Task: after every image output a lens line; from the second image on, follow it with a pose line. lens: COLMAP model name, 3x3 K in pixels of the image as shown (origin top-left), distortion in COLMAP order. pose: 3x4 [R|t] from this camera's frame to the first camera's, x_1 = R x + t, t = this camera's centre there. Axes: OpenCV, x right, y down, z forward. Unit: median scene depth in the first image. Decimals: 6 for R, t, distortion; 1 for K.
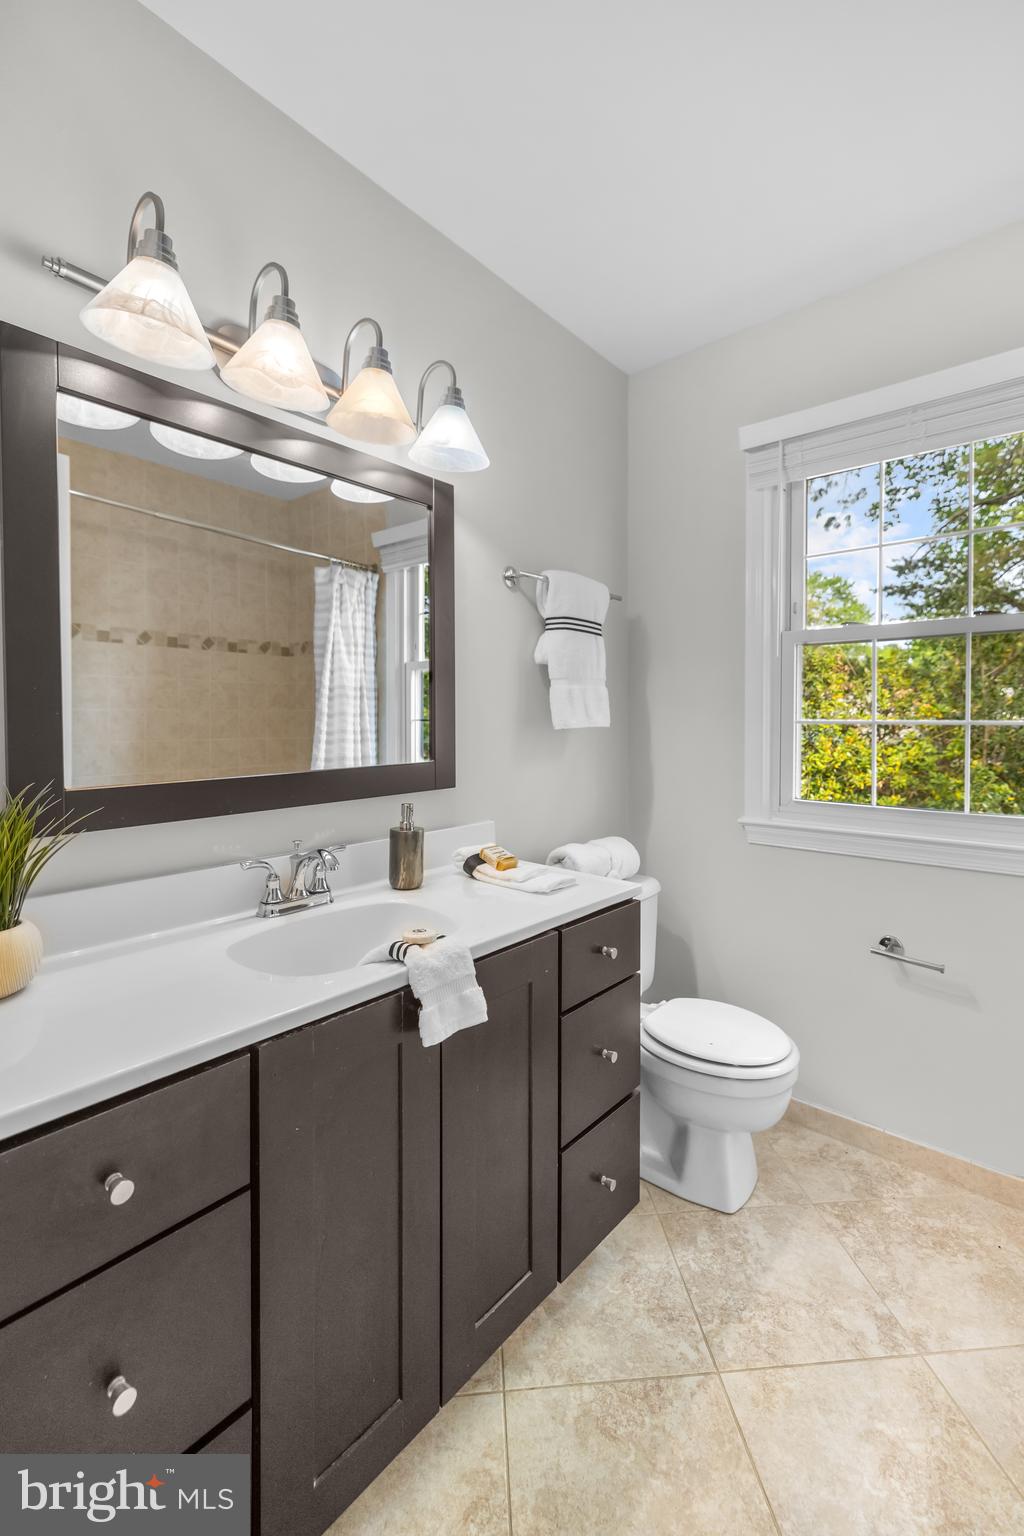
lens RADIAL K [[674.0, 0, 504.9], [0, 674.0, 740.1], [0, 0, 1]] dist [0.001600, -0.000049]
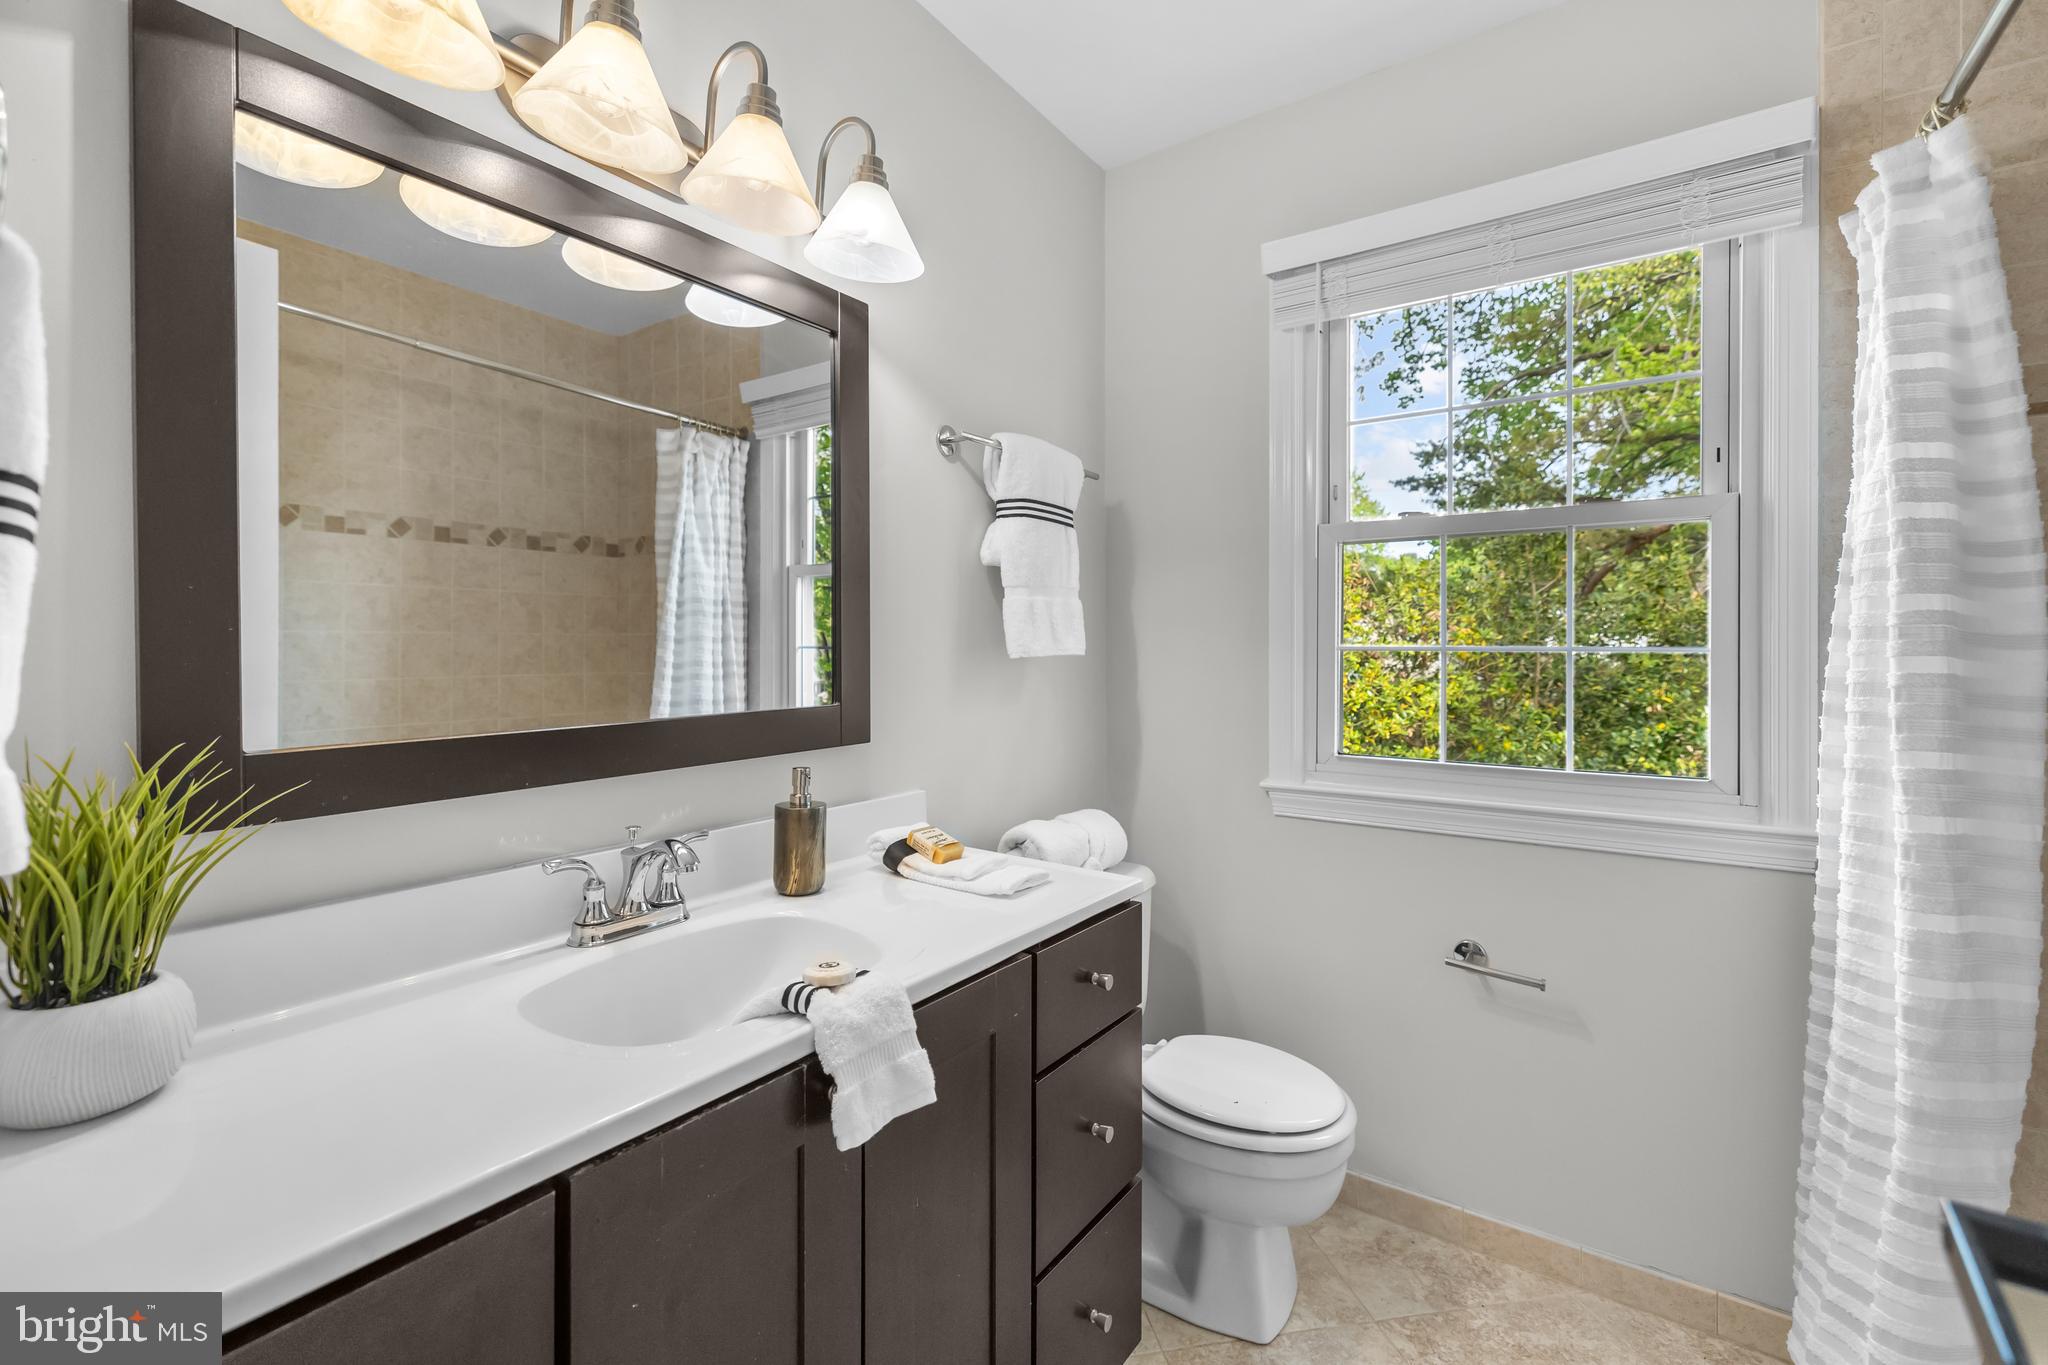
lens RADIAL K [[866.4, 0, 982.9], [0, 866.4, 664.6], [0, 0, 1]] dist [0.003016, 0.000334]
pose [[0.995717, -0.001179, 0.092448, -0.039673], [0.002687, 0.999865, -0.016187, 0.005426], [-0.092417, 0.016366, 0.995586, 0.106864]]
